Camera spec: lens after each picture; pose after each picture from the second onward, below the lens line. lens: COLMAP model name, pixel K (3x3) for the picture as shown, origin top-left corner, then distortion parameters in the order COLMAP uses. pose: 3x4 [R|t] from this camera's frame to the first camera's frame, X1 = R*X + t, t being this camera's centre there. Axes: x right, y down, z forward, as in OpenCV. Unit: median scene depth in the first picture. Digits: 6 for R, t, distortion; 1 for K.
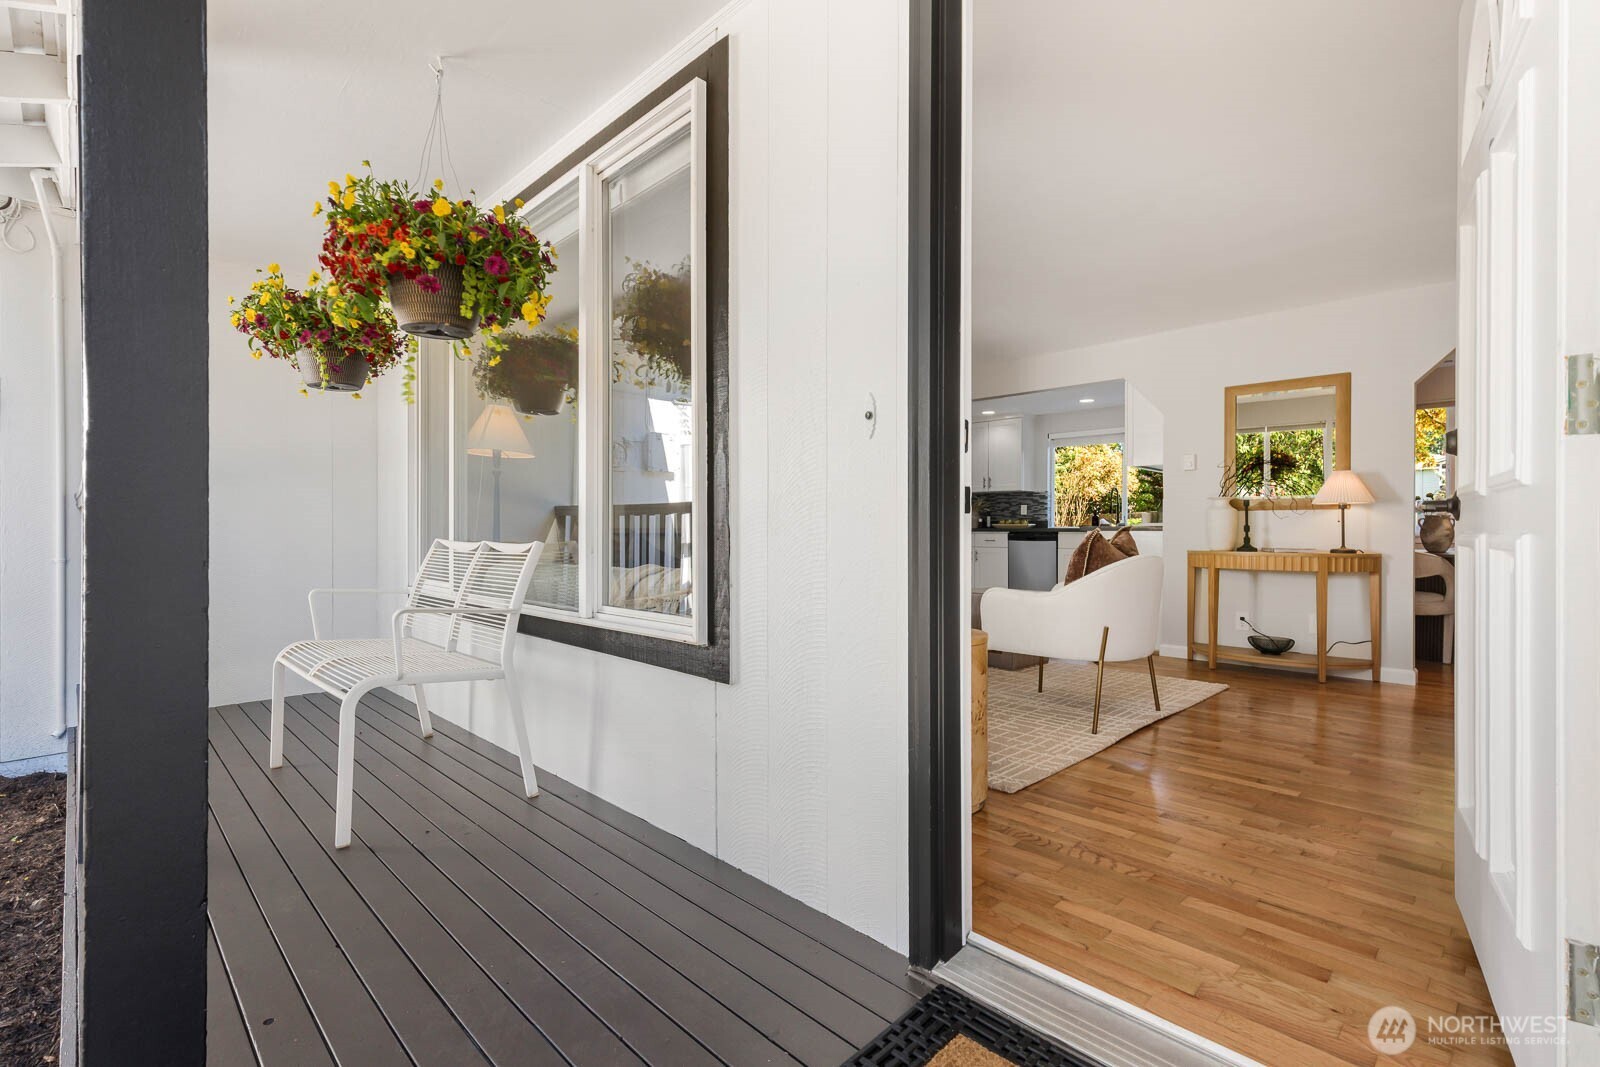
lens RADIAL K [[725.5, 0, 803.3], [0, 725.5, 530.7], [0, 0, 1]] dist [0.011657, -0.002859]
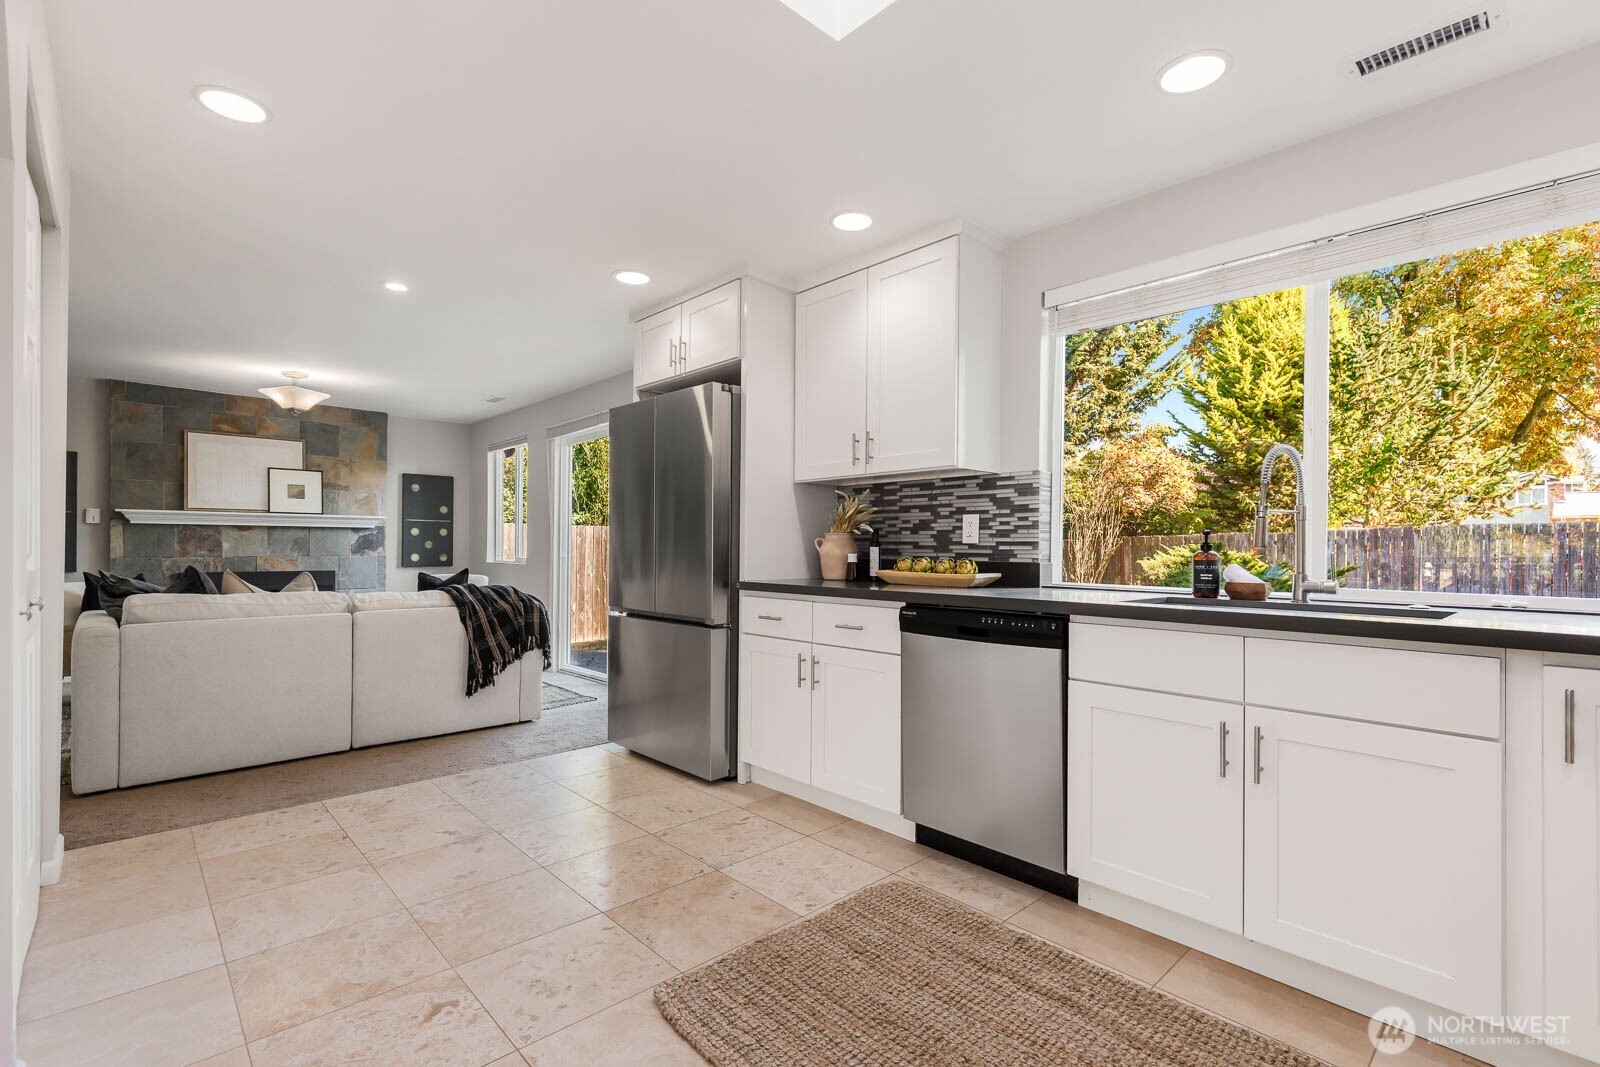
lens RADIAL K [[725.5, 0, 805.9], [0, 725.5, 546.2], [0, 0, 1]] dist [0.011657, -0.002859]
pose [[0.999653, 0.005052, -0.025839, 0.452581], [-0.005186, 0.999974, -0.005085, -0.035967], [0.025813, 0.005217, 0.999653, 1.267957]]
